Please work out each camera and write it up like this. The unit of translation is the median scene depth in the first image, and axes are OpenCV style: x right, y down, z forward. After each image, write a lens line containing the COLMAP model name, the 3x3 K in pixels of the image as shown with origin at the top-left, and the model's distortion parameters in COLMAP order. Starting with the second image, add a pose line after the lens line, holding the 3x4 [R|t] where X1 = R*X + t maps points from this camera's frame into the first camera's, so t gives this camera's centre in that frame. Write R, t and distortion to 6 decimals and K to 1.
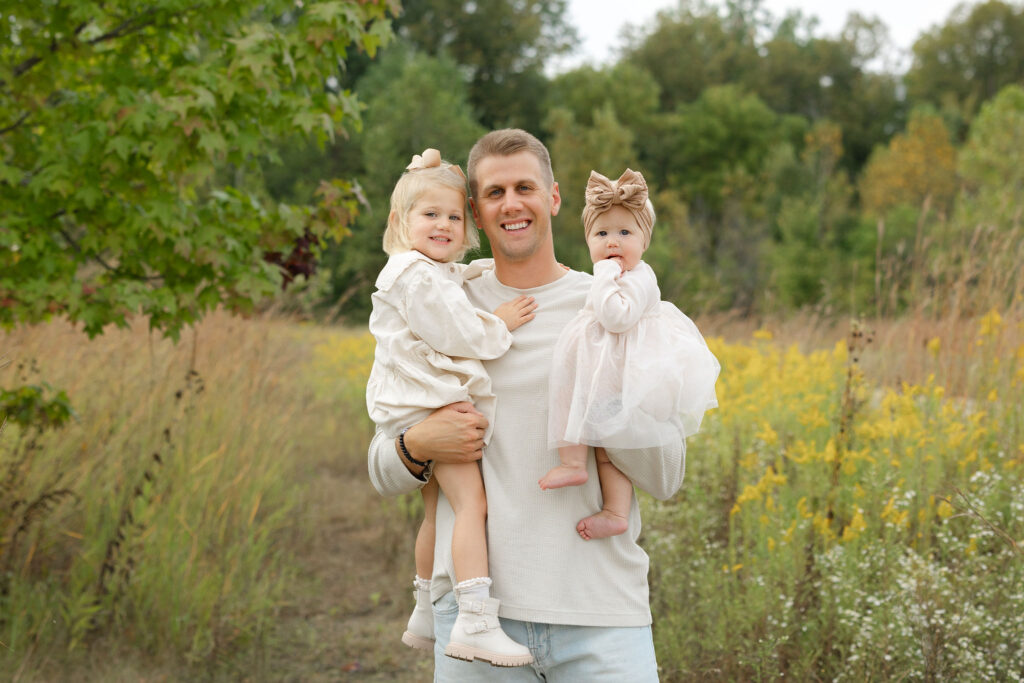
lens RADIAL K [[1905.2, 0, 515.1], [0, 1905.2, 191.0], [0, 0, 1]] dist [-0.017082, 0.133353]
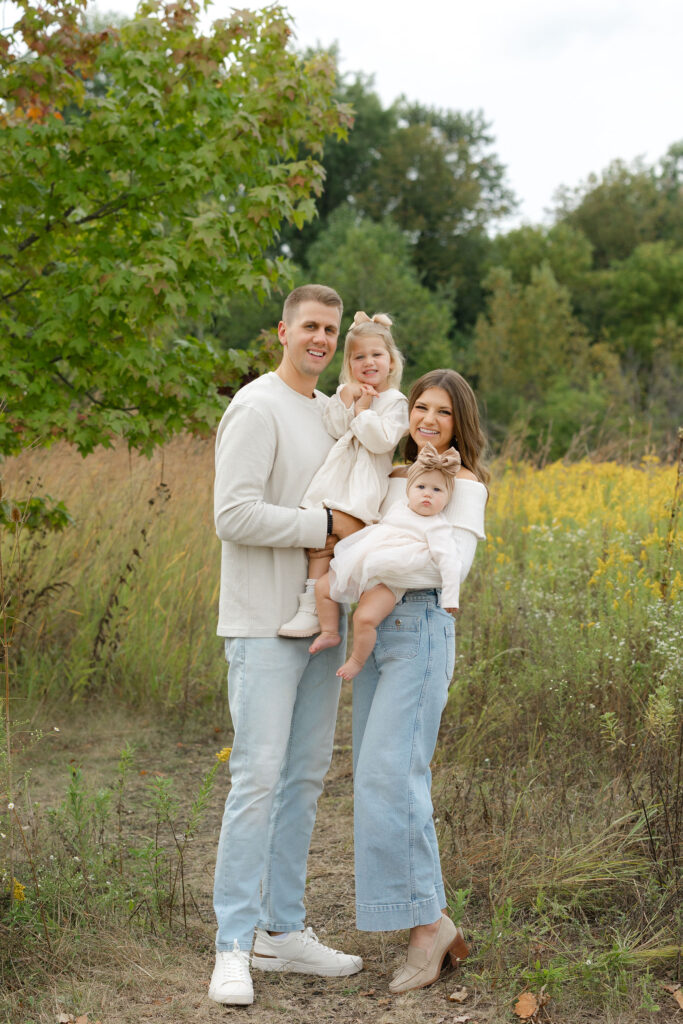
lens RADIAL K [[1861.9, 0, 302.3], [0, 1861.9, 394.3], [0, 0, 1]] dist [0.035699, -0.039945]
pose [[0.995724, -0.017894, -0.090633, 0.032883], [0.019936, 0.999566, 0.021674, 0.010854], [0.090206, -0.023389, 0.995648, -0.204410]]
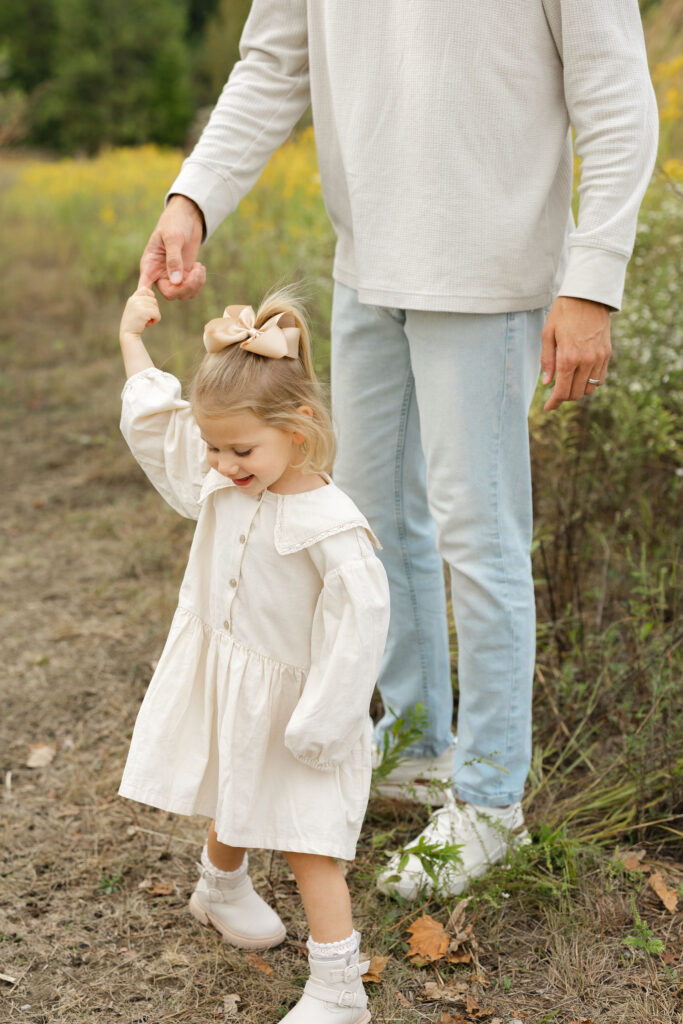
lens RADIAL K [[1502.2, 0, 337.4], [0, 1502.2, 512.0], [0, 0, 1]] dist [0.000788, 0.004522]
pose [[0.995907, -0.028104, 0.085899, 0.010134], [0.002914, 0.959915, 0.280275, 0.065928], [-0.090332, -0.278878, 0.956069, 0.136990]]
